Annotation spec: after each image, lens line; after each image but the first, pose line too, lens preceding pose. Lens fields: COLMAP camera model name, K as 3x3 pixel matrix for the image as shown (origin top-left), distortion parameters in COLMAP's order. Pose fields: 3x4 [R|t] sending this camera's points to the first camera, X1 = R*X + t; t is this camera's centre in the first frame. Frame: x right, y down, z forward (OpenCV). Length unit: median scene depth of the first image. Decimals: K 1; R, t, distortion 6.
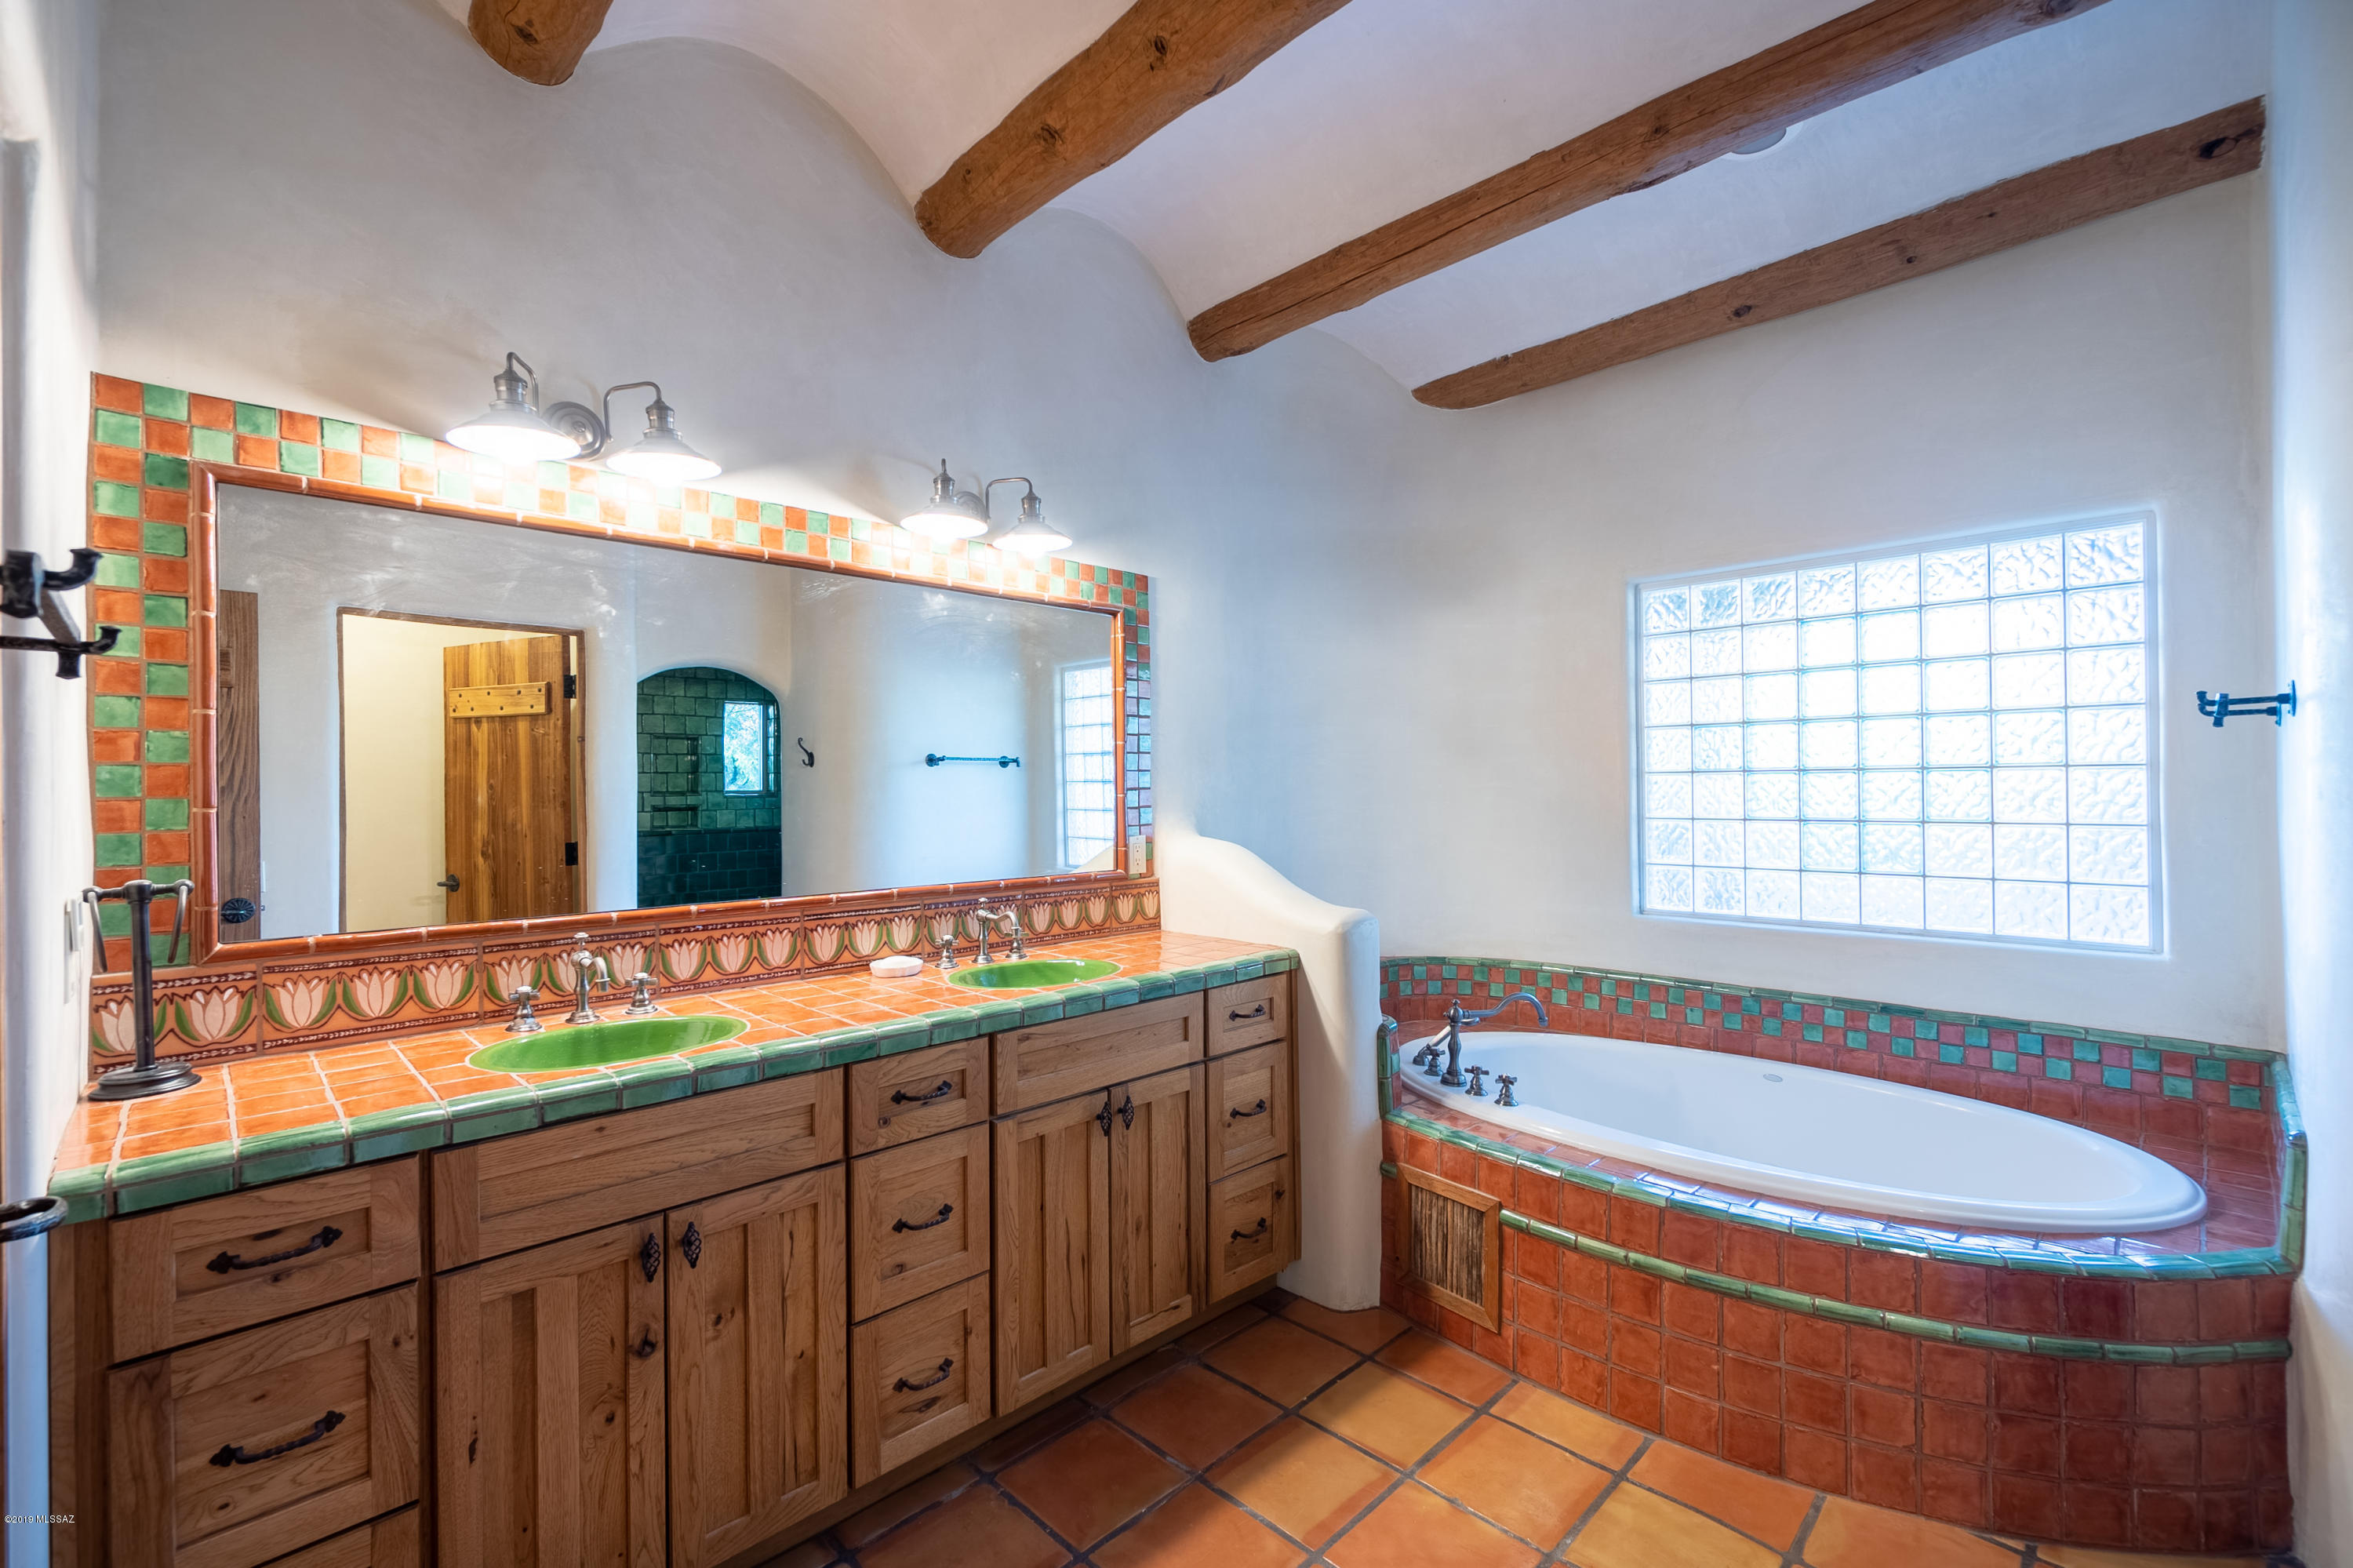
lens RADIAL K [[1017.0, 0, 1162.0], [0, 1017.0, 784.9], [0, 0, 1]] dist [-0.008730, 0.000978]
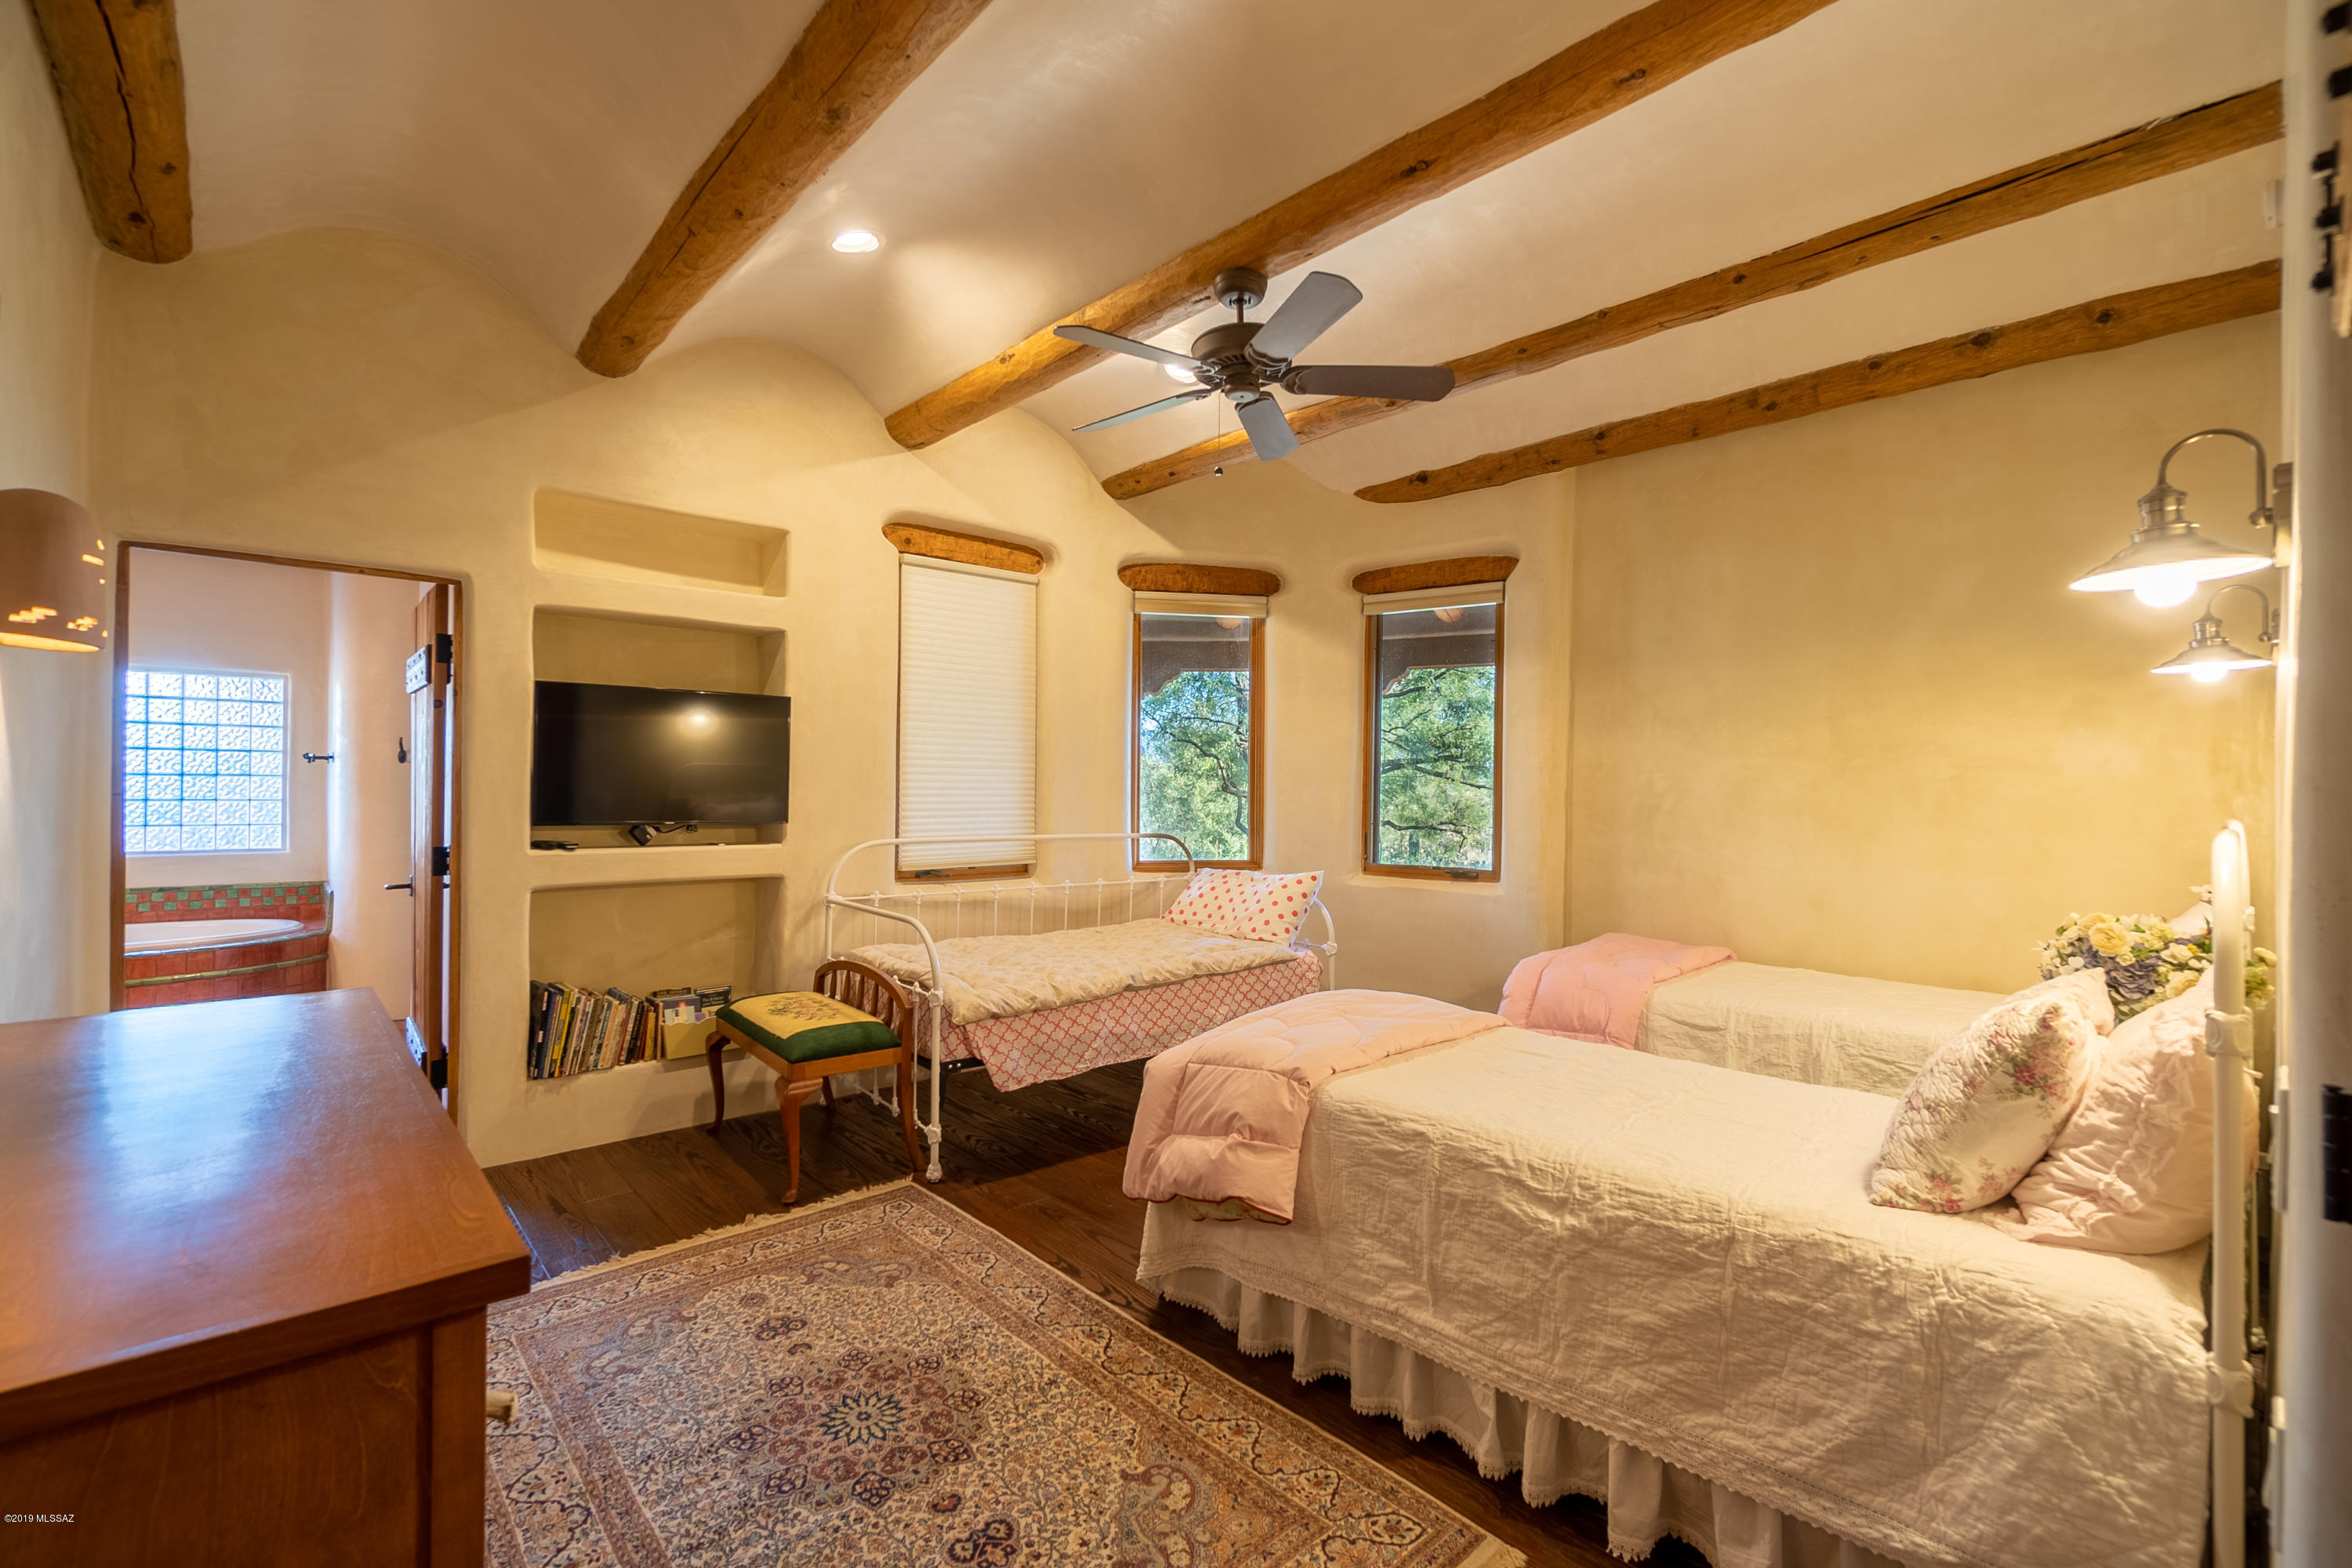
lens RADIAL K [[1016.5, 0, 1159.6], [0, 1016.5, 786.1], [0, 0, 1]] dist [-0.008730, 0.000978]
pose [[0.043119, 0.008060, 0.999037, -1.447929], [-0.016367, 0.999839, -0.007360, -0.011938], [-0.998936, -0.016034, 0.043244, -1.296038]]
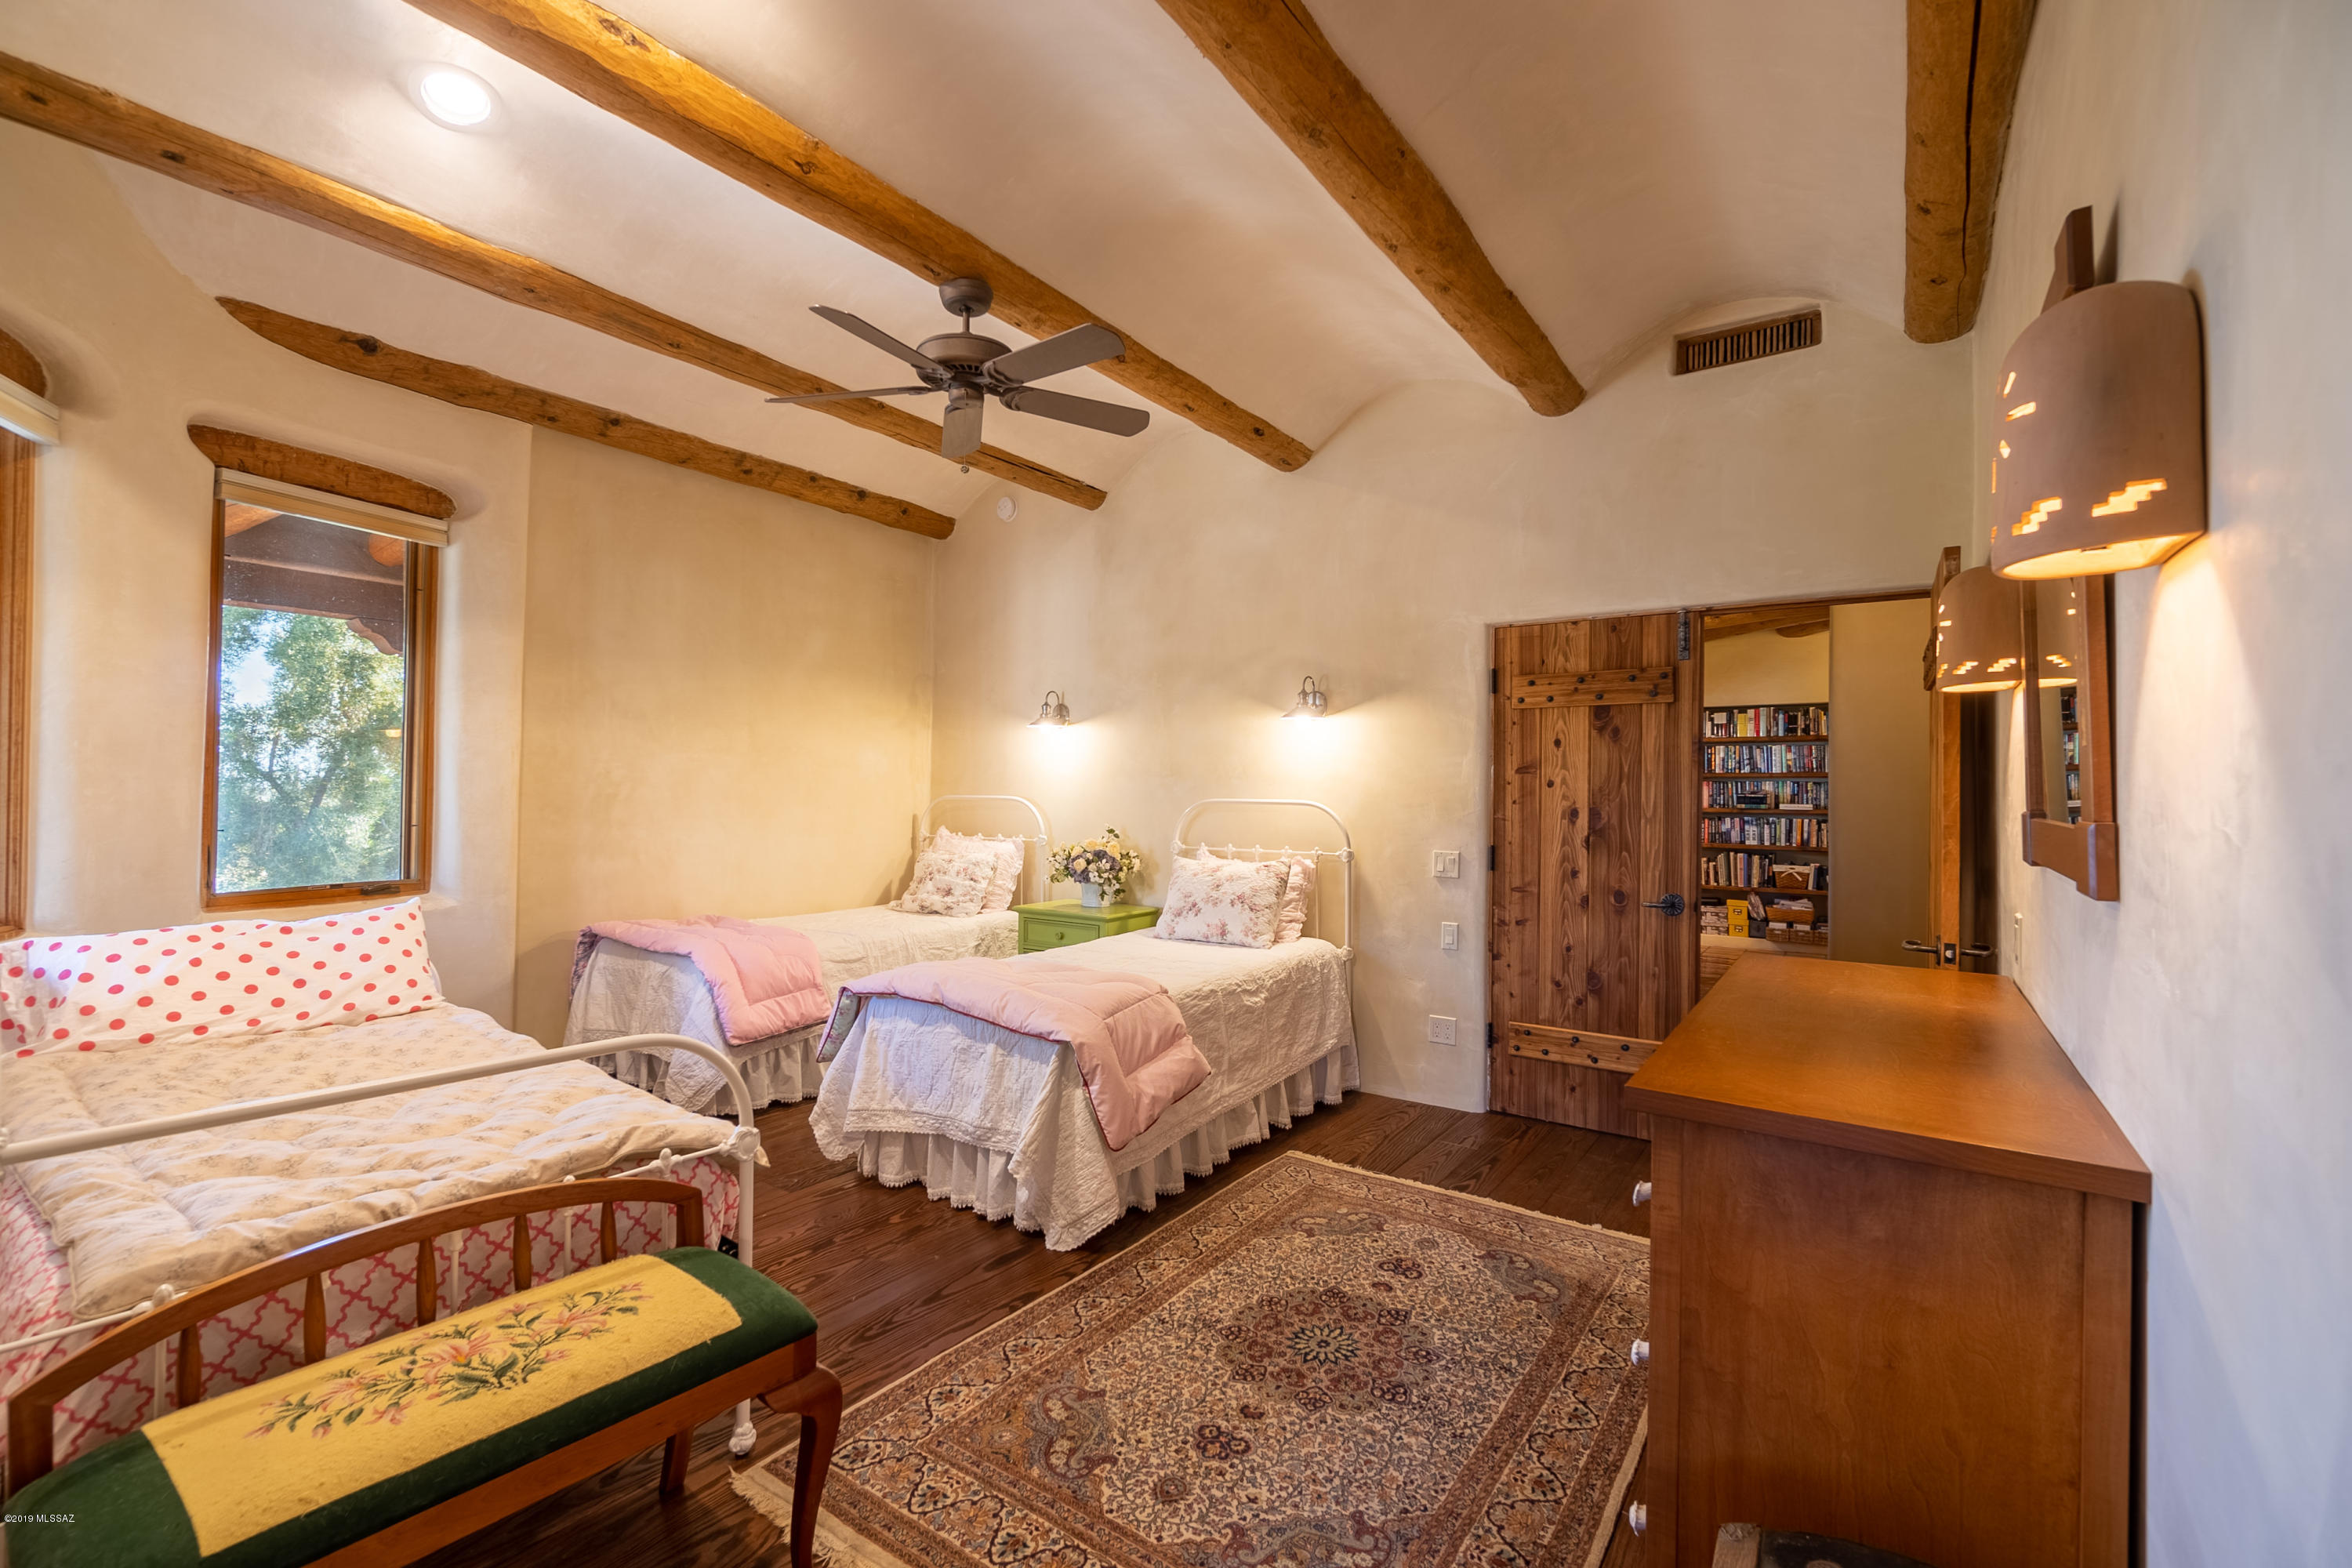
lens RADIAL K [[1016.5, 0, 1175.5], [0, 1016.5, 776.8], [0, 0, 1]] dist [-0.008730, 0.000978]
pose [[-0.982755, -0.006978, -0.184781, 2.727342], [-0.003886, 0.999846, -0.017094, -0.001509], [0.184872, -0.016081, -0.982631, 3.042602]]
